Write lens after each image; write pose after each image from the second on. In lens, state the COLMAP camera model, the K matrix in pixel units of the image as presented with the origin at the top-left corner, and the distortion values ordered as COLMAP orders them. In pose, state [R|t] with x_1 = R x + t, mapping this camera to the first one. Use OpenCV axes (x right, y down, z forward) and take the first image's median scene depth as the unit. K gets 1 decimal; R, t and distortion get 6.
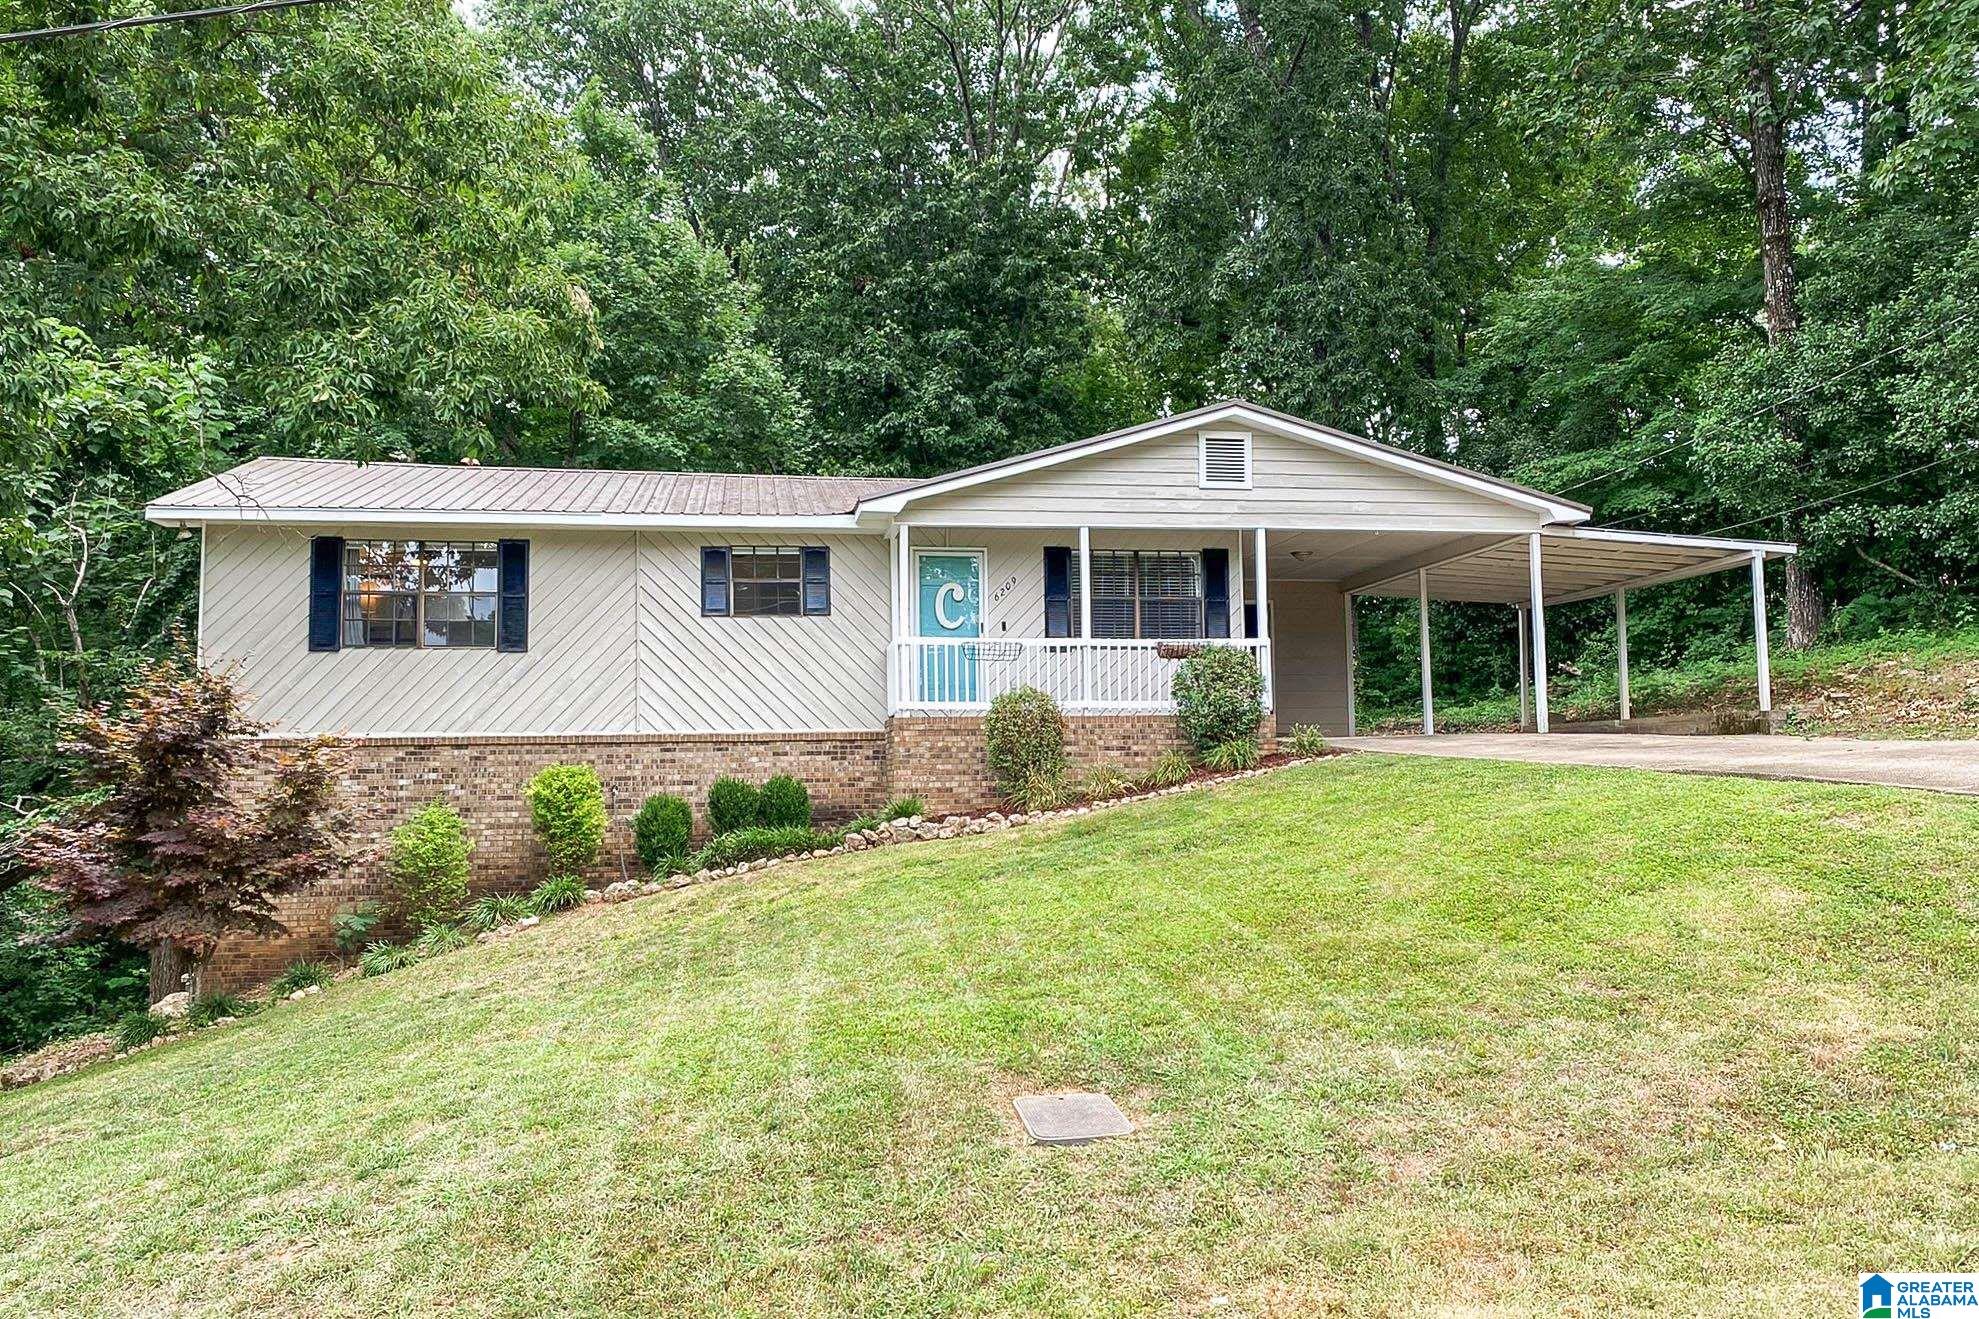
lens RADIAL K [[1490.8, 0, 986.7], [0, 1490.8, 635.7], [0, 0, 1]] dist [0.033740, -0.083393]
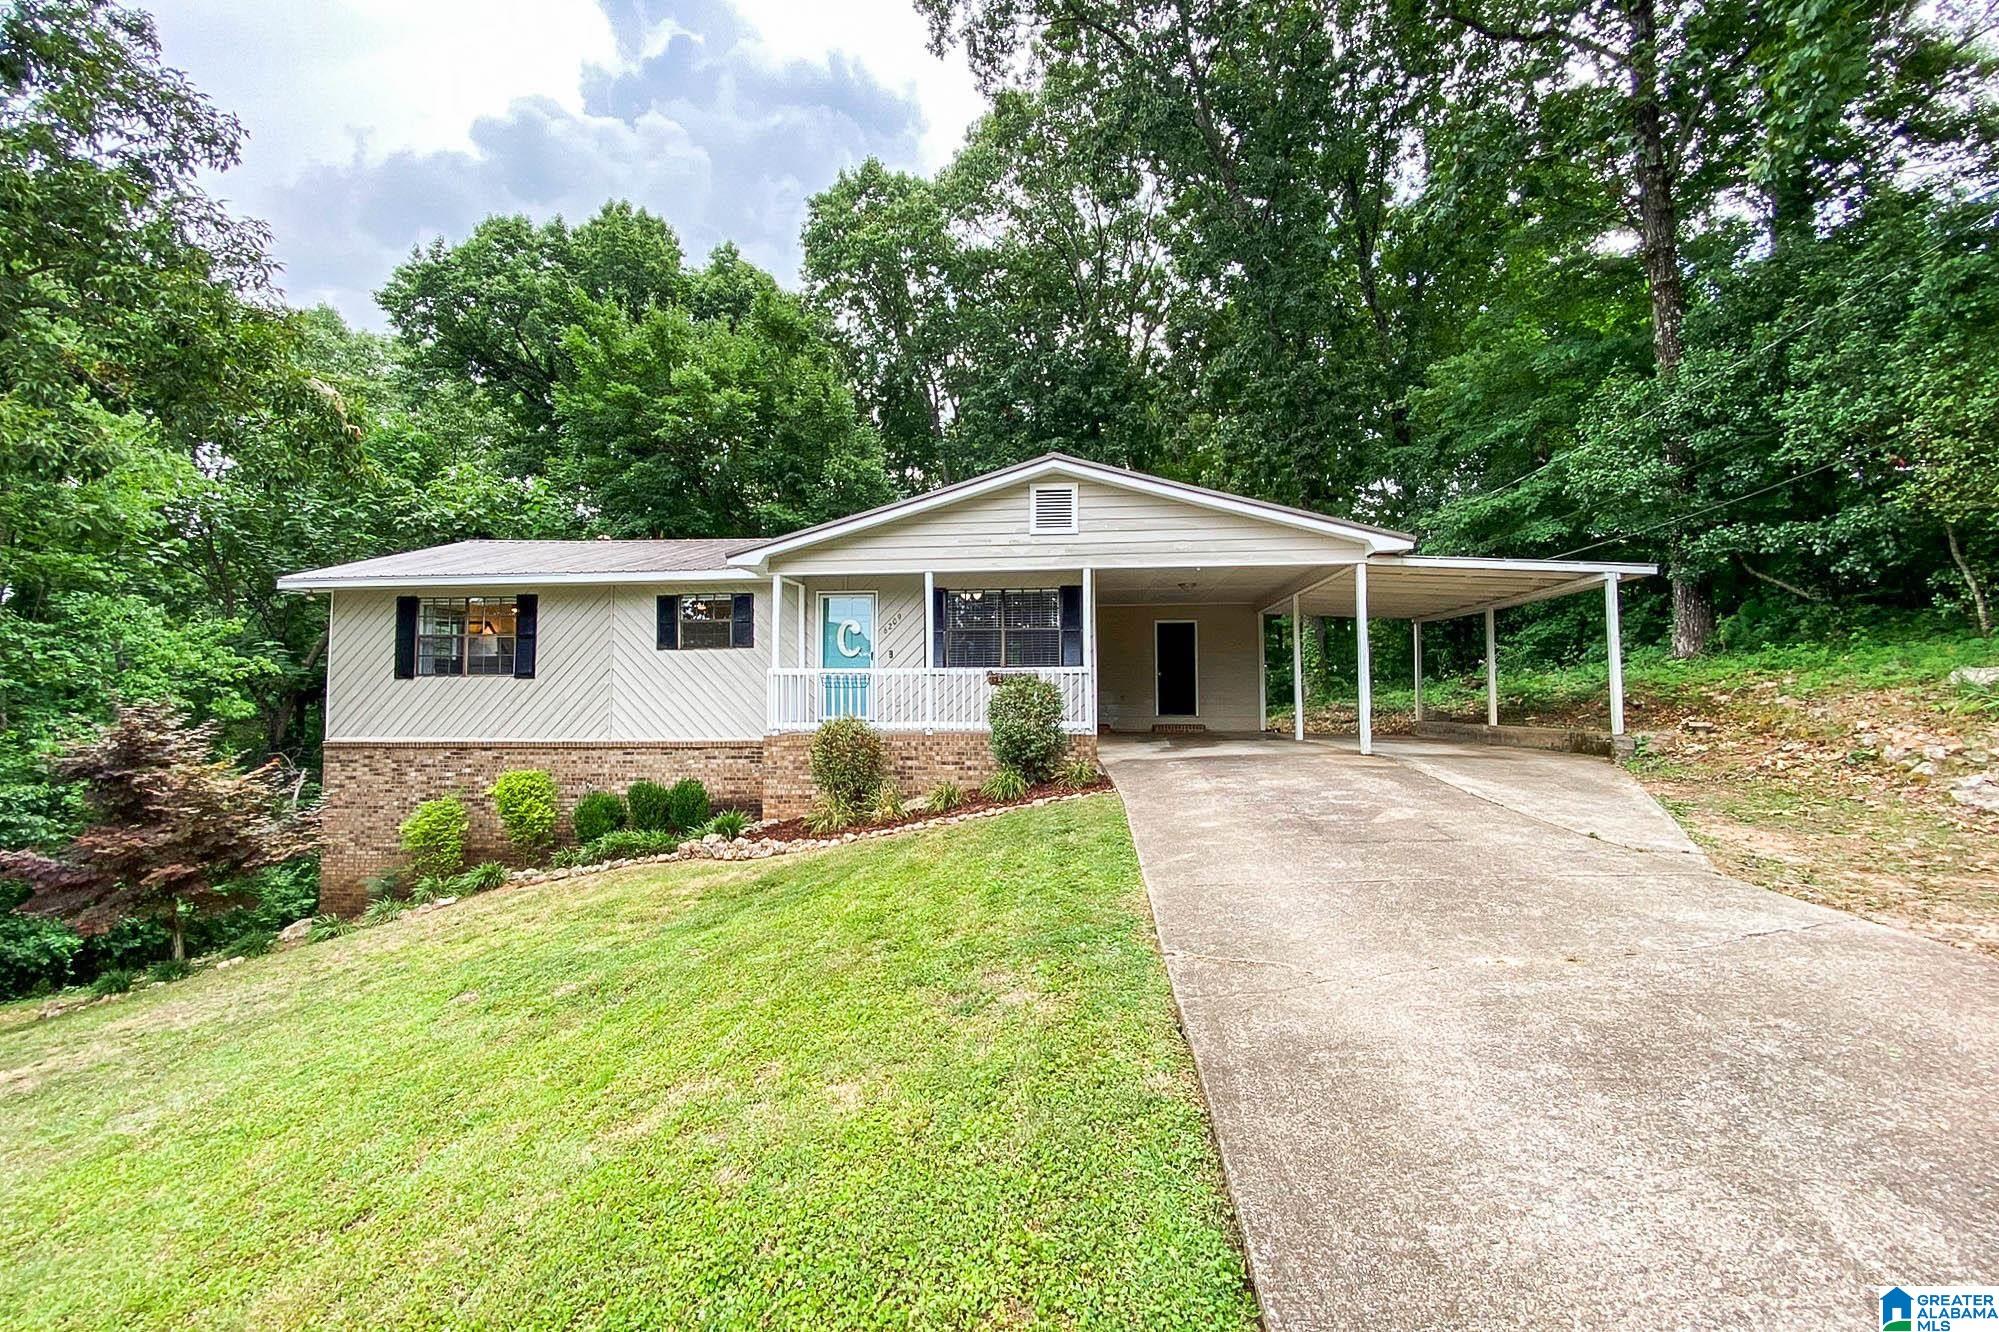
lens RADIAL K [[821.0, 0, 972.4], [0, 821.0, 649.7], [0, 0, 1]] dist [0.018527, -0.024297]
pose [[0.966381, -0.007534, -0.257002, 0.259088], [0.015557, 0.999453, 0.029198, -0.029948], [0.256642, -0.032215, 0.965970, 0.379931]]
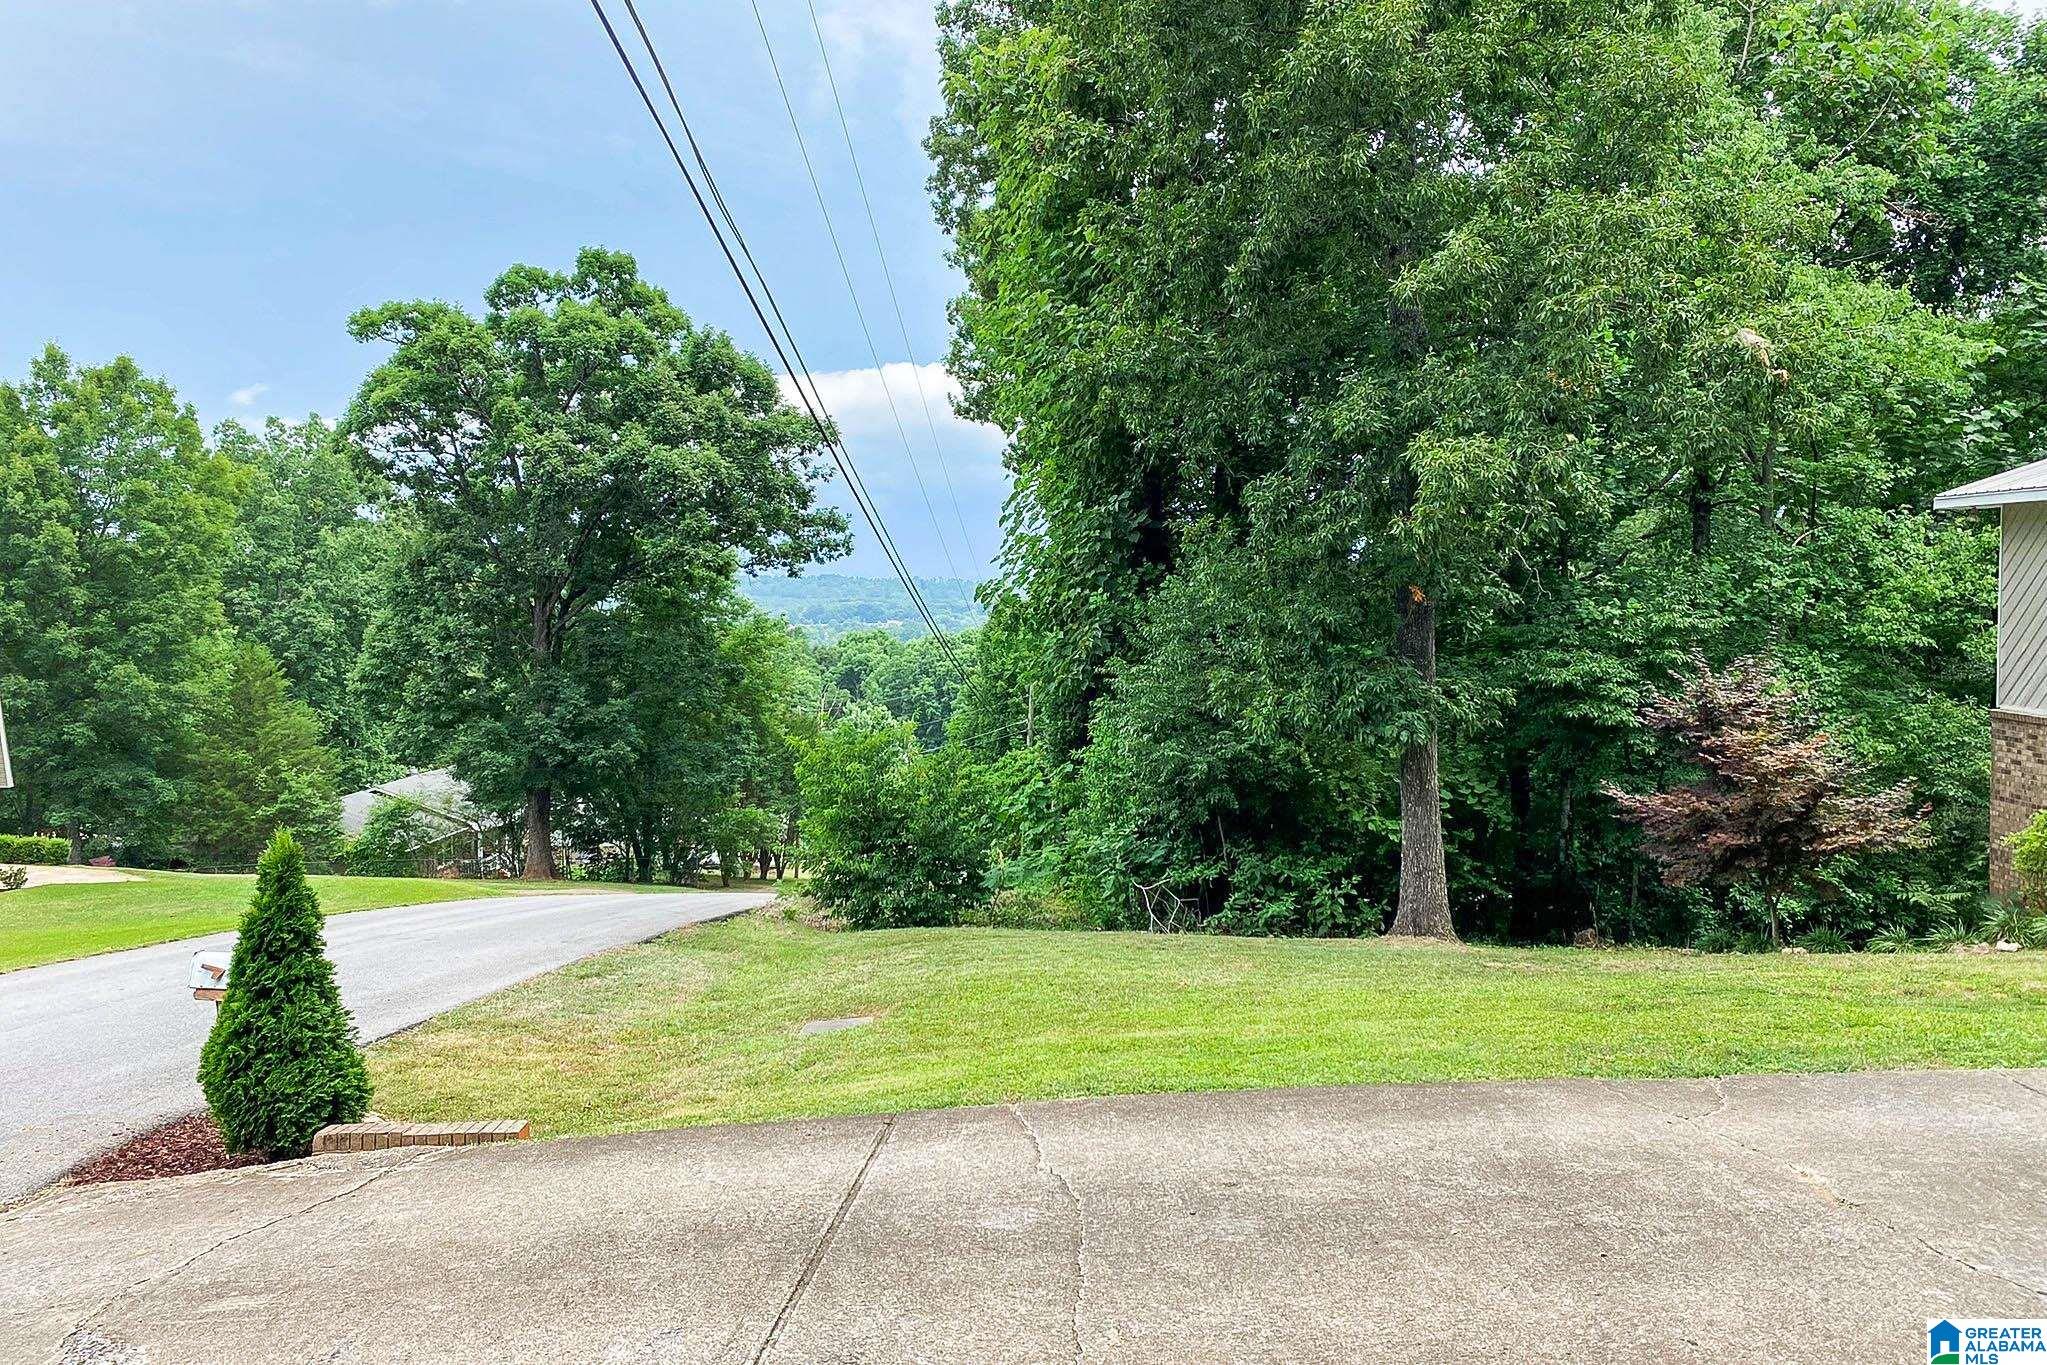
lens RADIAL K [[1531.8, 0, 1023.5], [0, 1531.8, 682.5], [0, 0, 1]] dist [0.028941, 0.000228]
pose [[-0.191792, 0.076989, -0.978411, 0.641226], [0.097479, 0.993483, 0.059067, -0.077147], [0.976583, -0.084046, -0.198047, 0.516796]]
